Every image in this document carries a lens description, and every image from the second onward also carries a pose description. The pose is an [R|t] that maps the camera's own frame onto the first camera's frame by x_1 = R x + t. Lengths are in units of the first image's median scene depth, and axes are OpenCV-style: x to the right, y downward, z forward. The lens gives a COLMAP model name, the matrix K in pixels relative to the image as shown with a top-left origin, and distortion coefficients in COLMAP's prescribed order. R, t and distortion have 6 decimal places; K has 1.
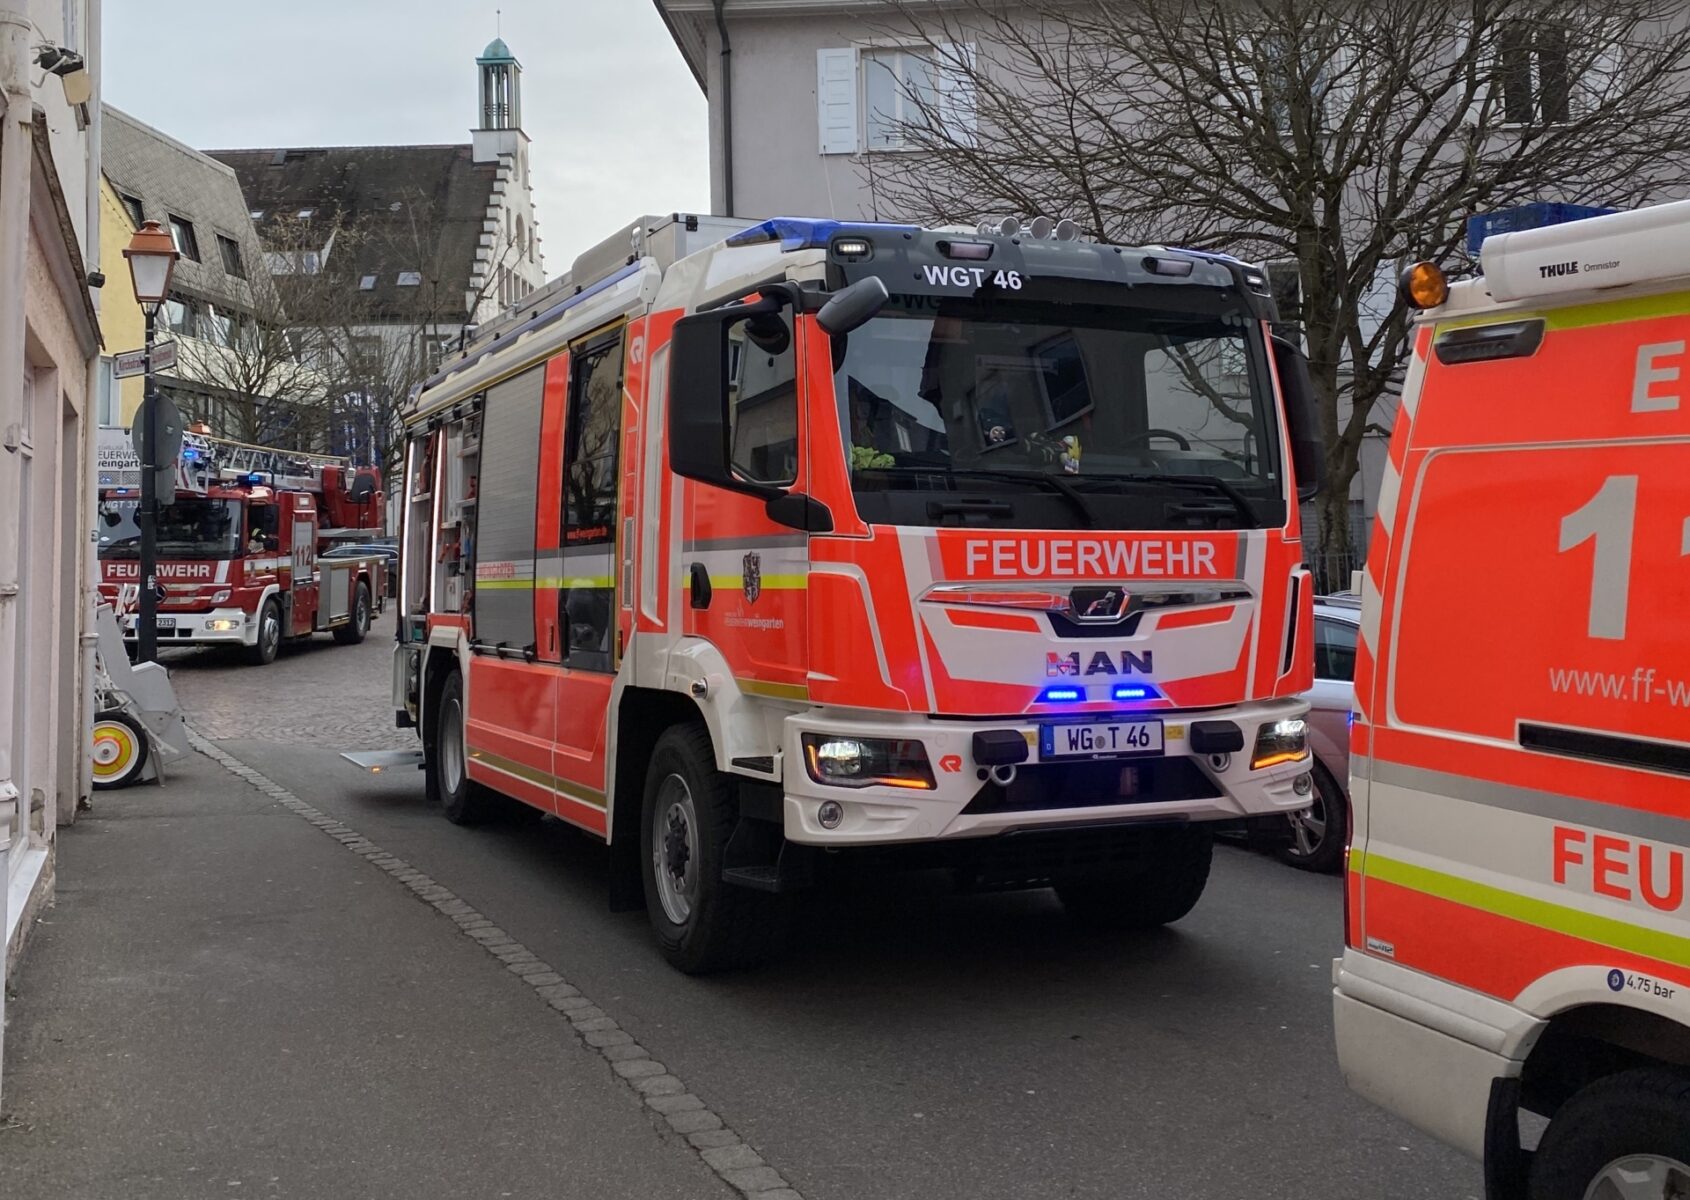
lens RADIAL K [[1680.4, 0, 871.5], [0, 1680.4, 415.9], [0, 0, 1]] dist [0.000247, 0.000000]
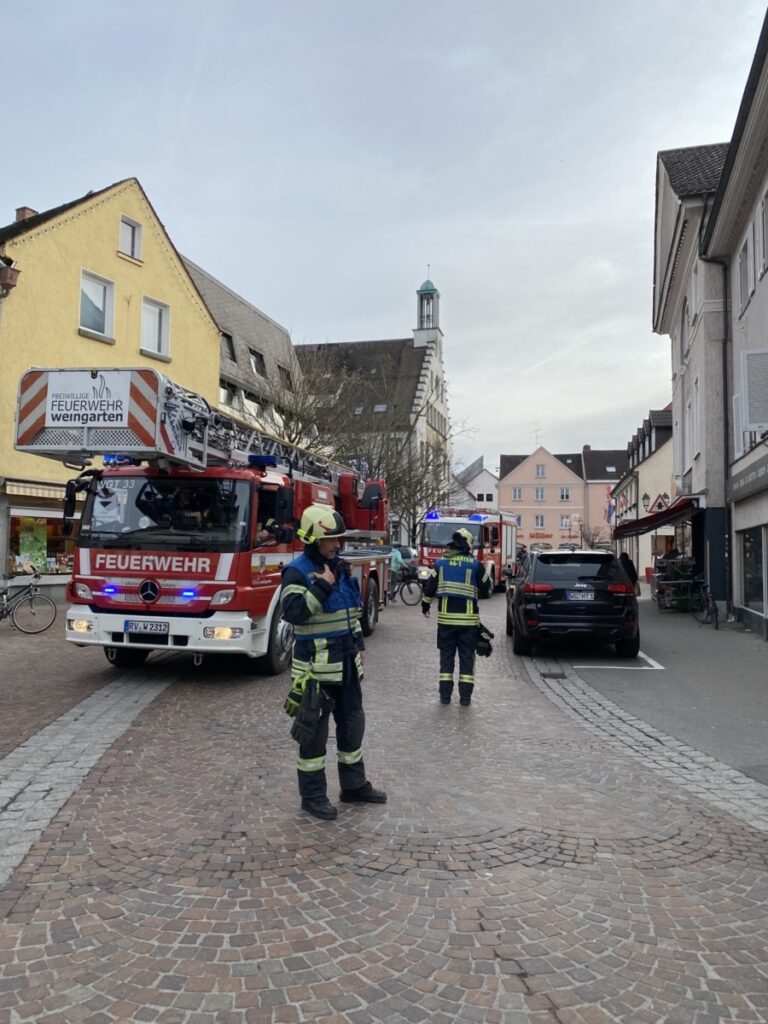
lens RADIAL K [[768.1, 0, 386.3], [0, 768.1, 505.1], [0, 0, 1]] dist [0.074223, -0.008389]
pose [[0.969667, 0.017009, -0.243839, -0.396588], [-0.014864, 0.999833, 0.010634, 0.104097], [0.243979, -0.006687, 0.969758, 1.184452]]
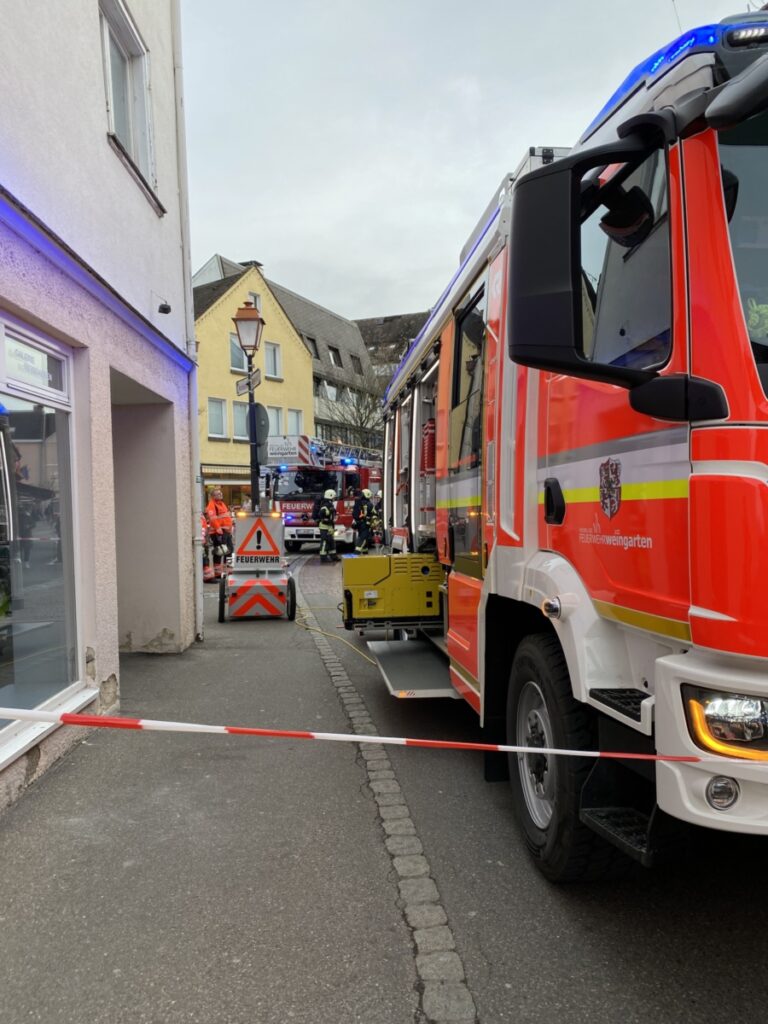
lens RADIAL K [[768.1, 0, 386.4], [0, 768.1, 508.7], [0, 0, 1]] dist [0.074223, -0.008389]
pose [[0.940079, 0.001026, -0.340955, -0.020976], [0.029642, 0.995963, 0.084725, 0.033298], [0.339666, -0.089755, 0.936254, 0.280592]]
